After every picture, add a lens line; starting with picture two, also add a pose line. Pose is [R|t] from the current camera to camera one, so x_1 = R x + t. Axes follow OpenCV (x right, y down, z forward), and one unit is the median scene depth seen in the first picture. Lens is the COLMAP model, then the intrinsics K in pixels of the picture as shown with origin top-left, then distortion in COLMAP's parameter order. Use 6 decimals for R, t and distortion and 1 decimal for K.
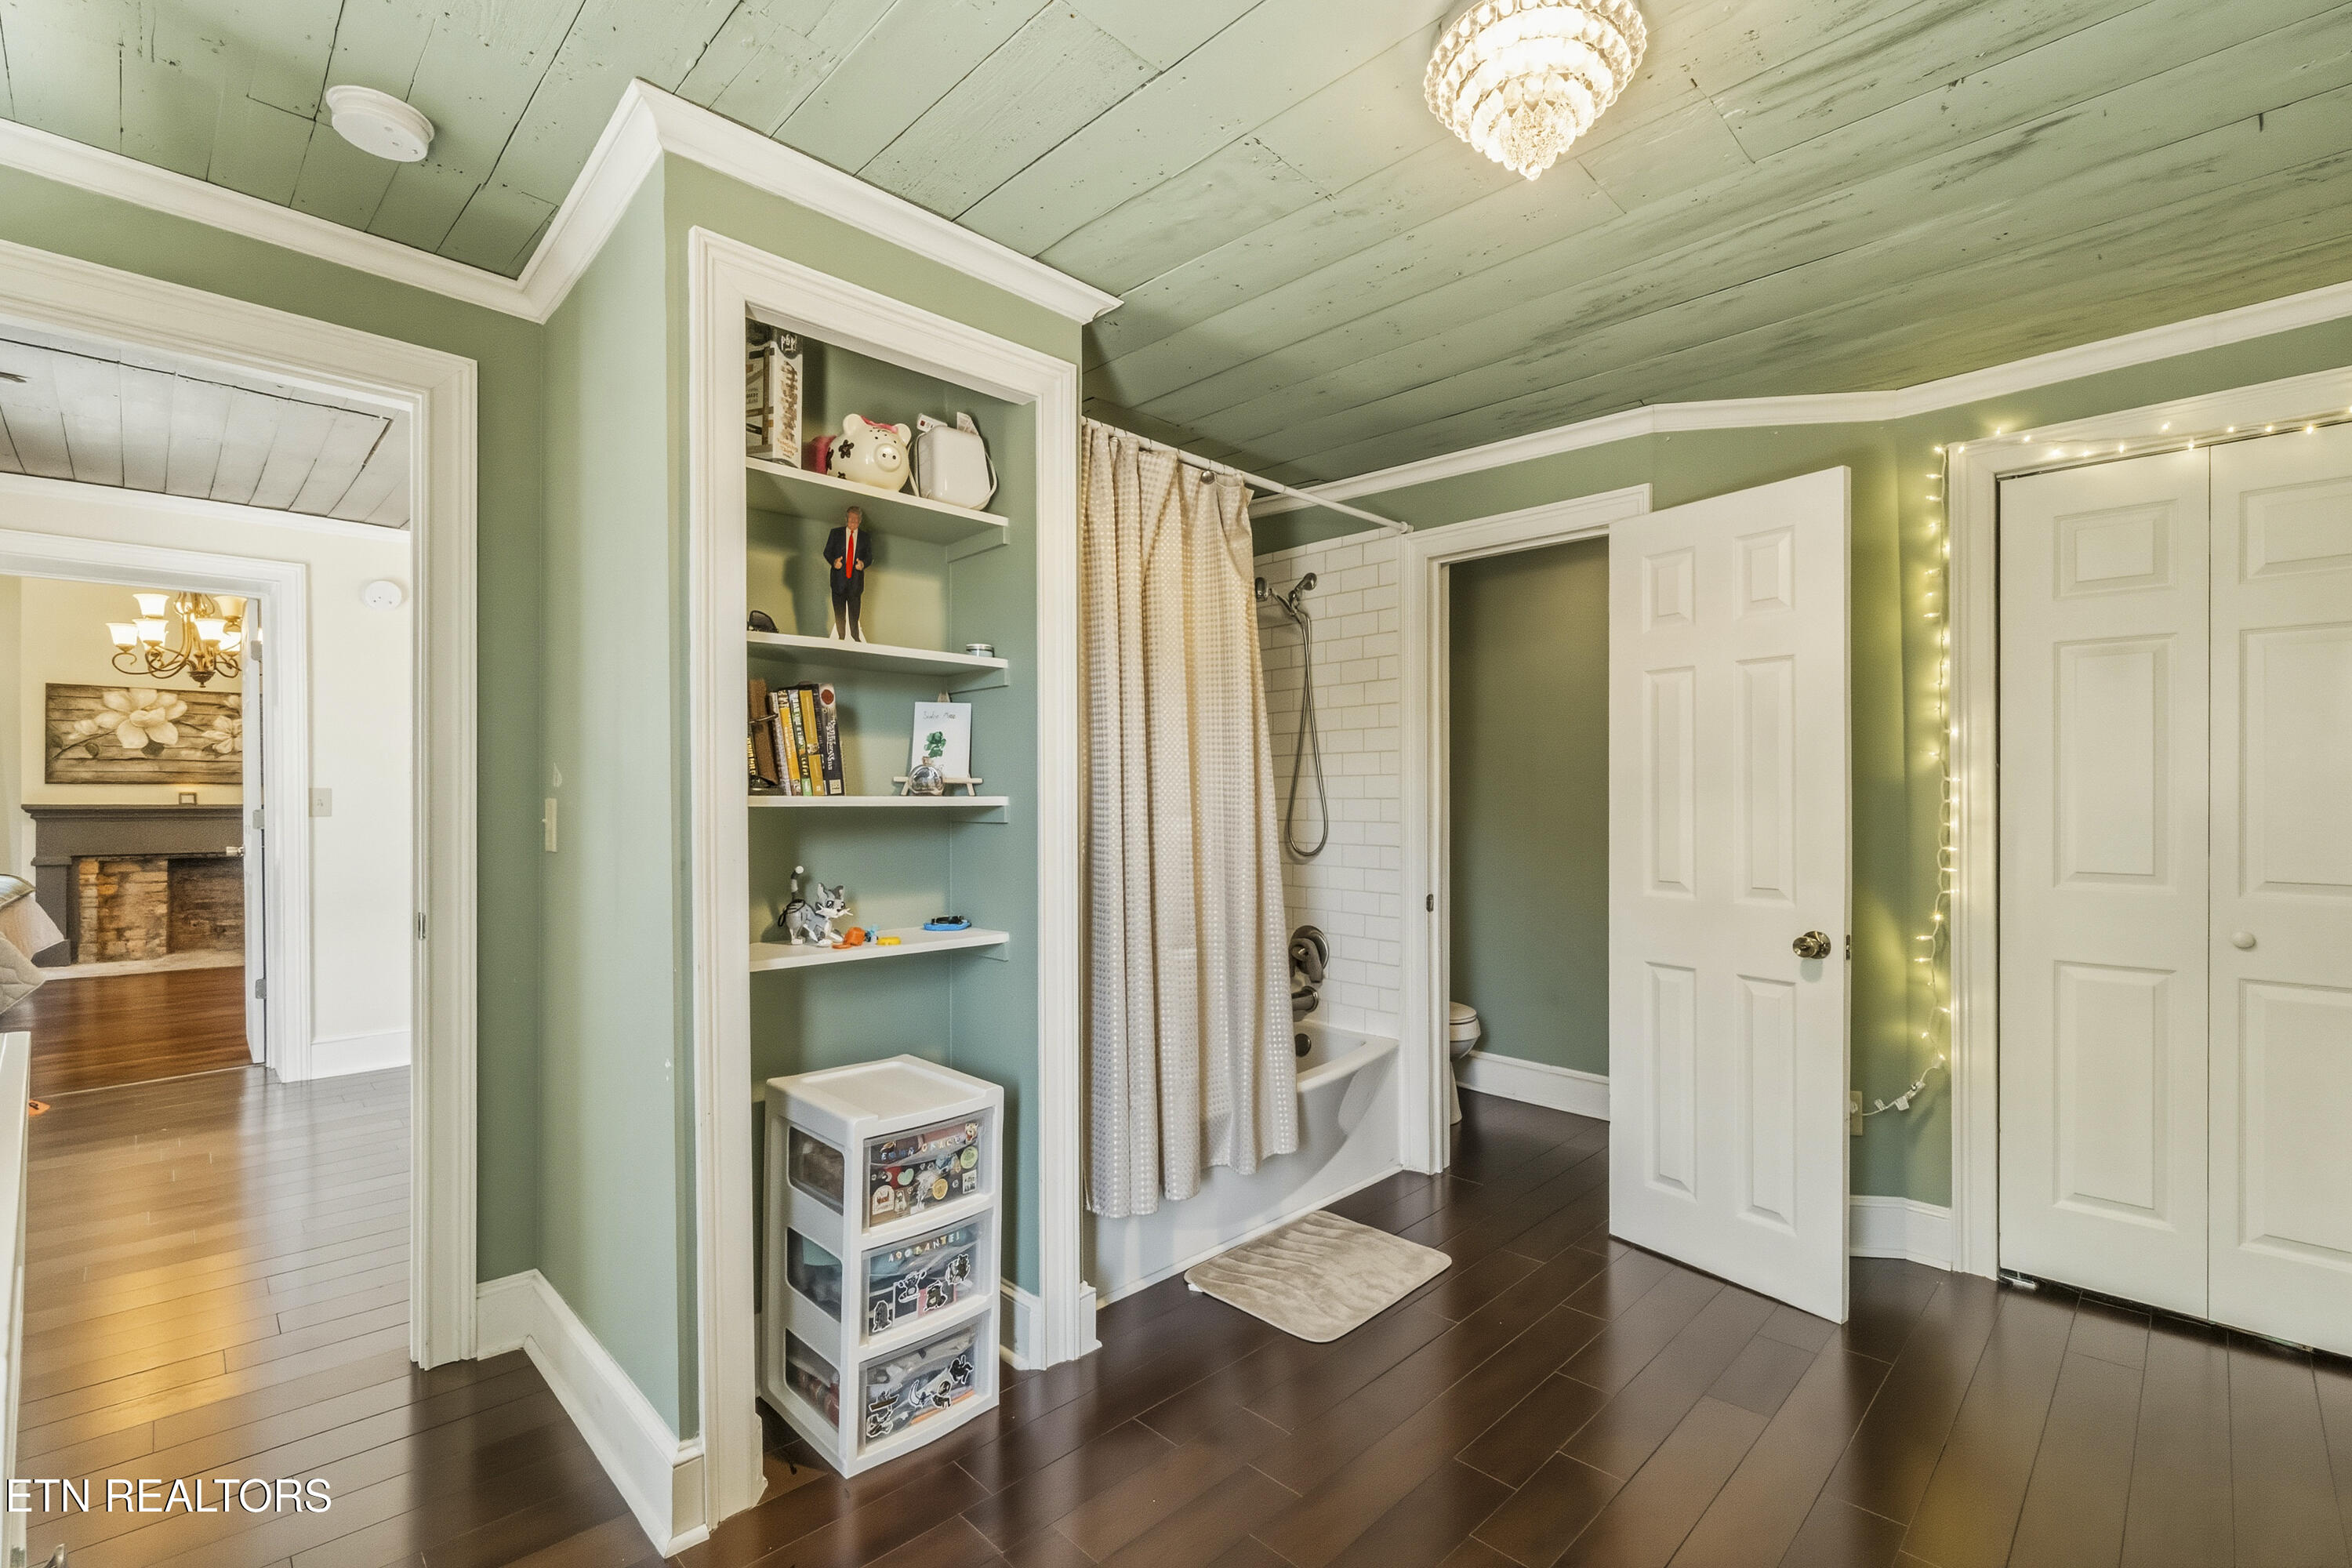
lens RADIAL K [[1050.3, 0, 1174.8], [0, 1050.3, 798.0], [0, 0, 1]] dist [-0.000280, -0.000038]
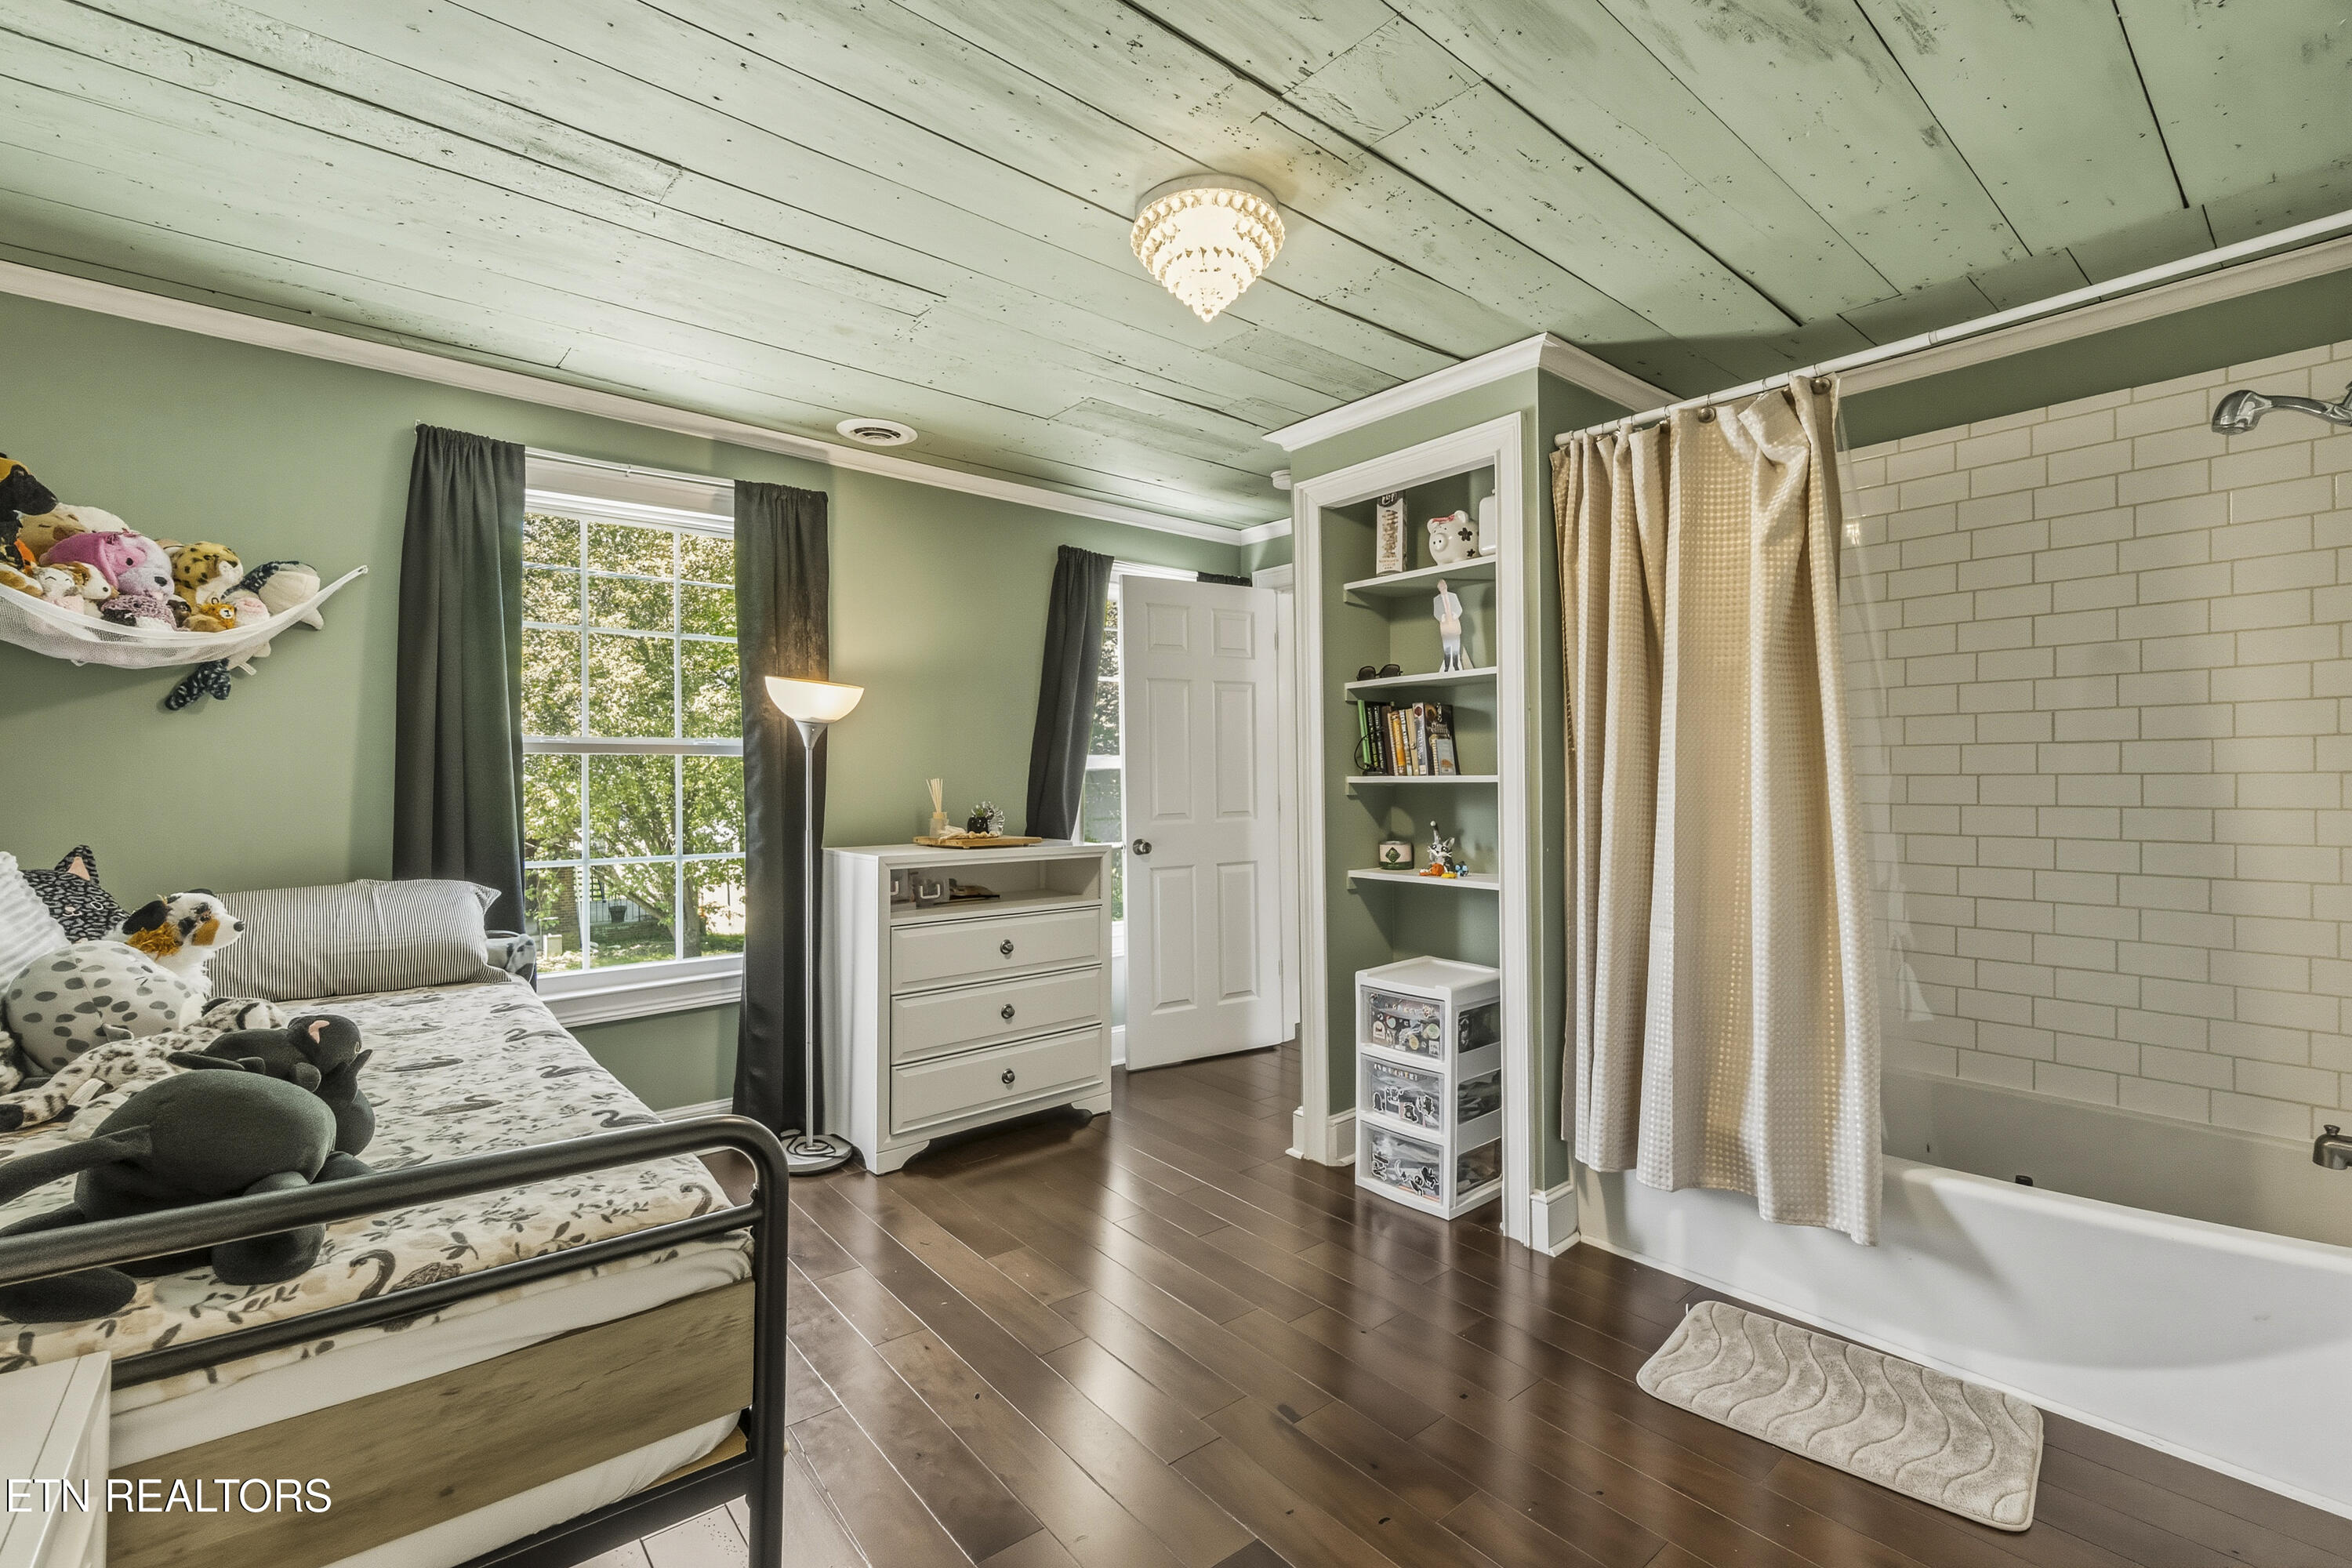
lens RADIAL K [[1022.8, 0, 1176.0], [0, 1022.8, 784.0], [0, 0, 1]] dist [-0.000920, -0.000183]
pose [[-0.080165, 0.000174, -0.996782, 1.233606], [0.003927, 0.999992, -0.000141, 0.009439], [0.996774, -0.003926, -0.080165, 0.785567]]
